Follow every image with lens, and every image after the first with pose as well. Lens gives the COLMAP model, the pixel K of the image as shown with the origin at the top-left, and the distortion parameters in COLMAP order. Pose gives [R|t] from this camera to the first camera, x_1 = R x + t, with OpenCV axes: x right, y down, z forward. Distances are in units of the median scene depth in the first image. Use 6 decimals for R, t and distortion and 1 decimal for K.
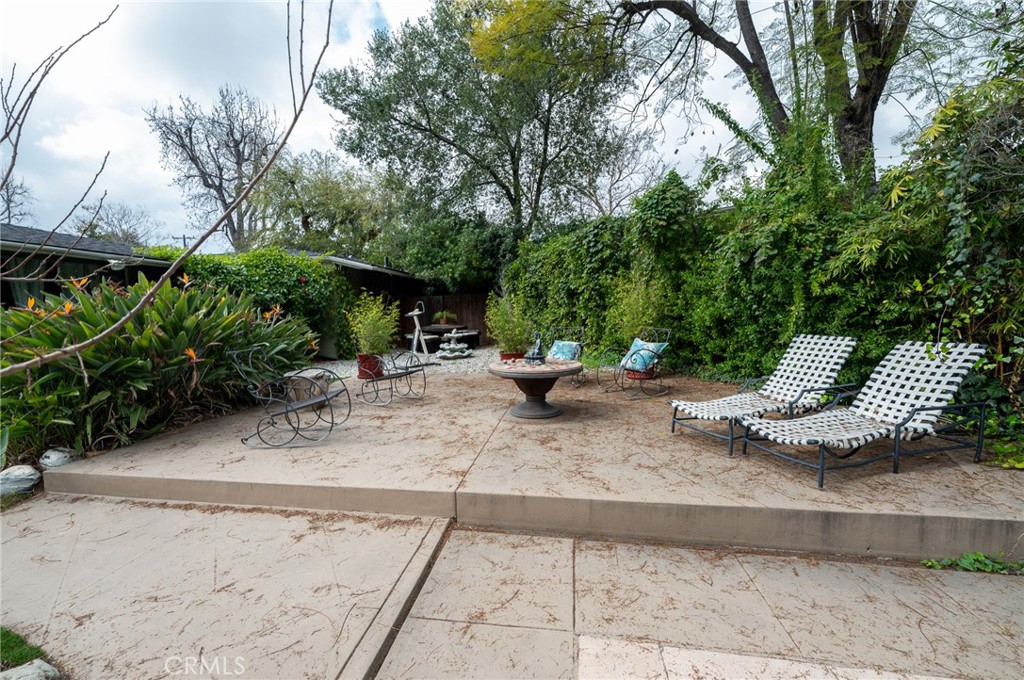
lens RADIAL K [[389.5, 0, 512.0], [0, 389.5, 340.0], [0, 0, 1]] dist [0.000952, 0.000037]
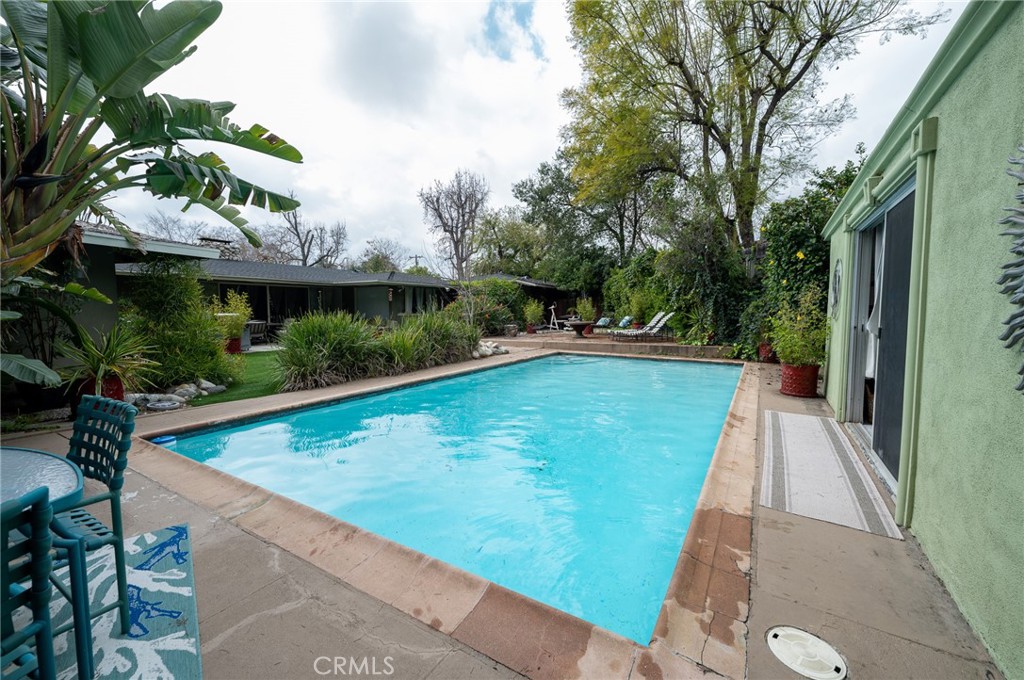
lens RADIAL K [[411.1, 0, 517.6], [0, 411.1, 335.9], [0, 0, 1]] dist [0.000538, -0.000179]
pose [[0.917003, 0.027005, -0.397964, 0.342125], [-0.032857, 0.999429, -0.007890, 0.080041], [0.397524, 0.020311, 0.917367, -0.819146]]
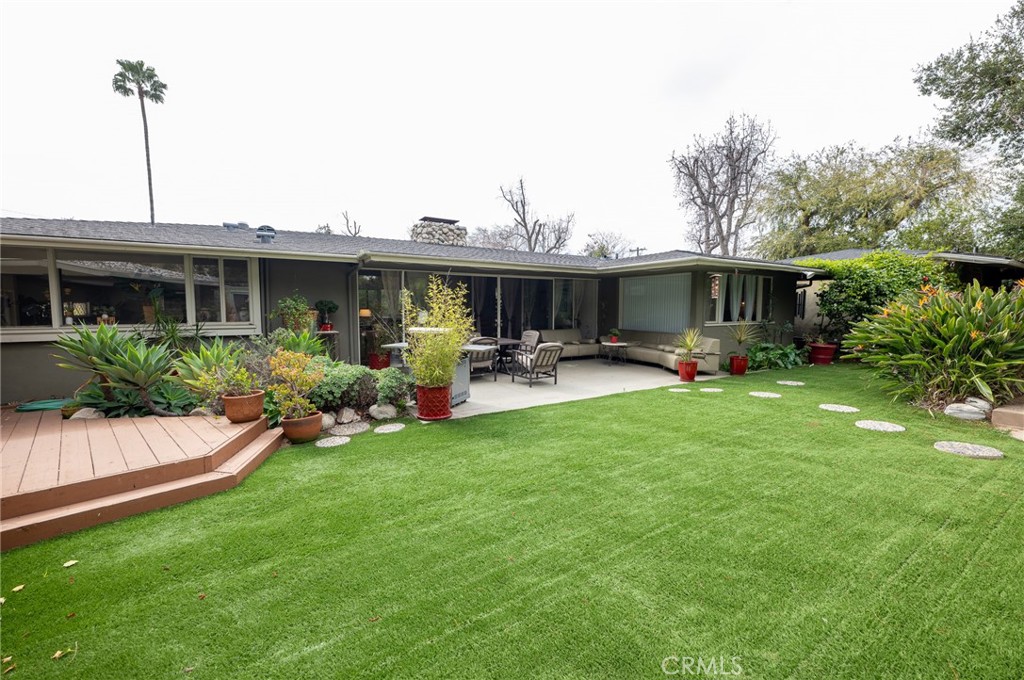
lens RADIAL K [[411.1, 0, 517.6], [0, 411.1, 335.9], [0, 0, 1]] dist [0.000538, -0.000179]
pose [[0.627190, 0.054436, -0.776961, -0.278057], [-0.063069, 0.997828, 0.018999, 0.033605], [0.776308, 0.037086, 0.629262, -0.398546]]
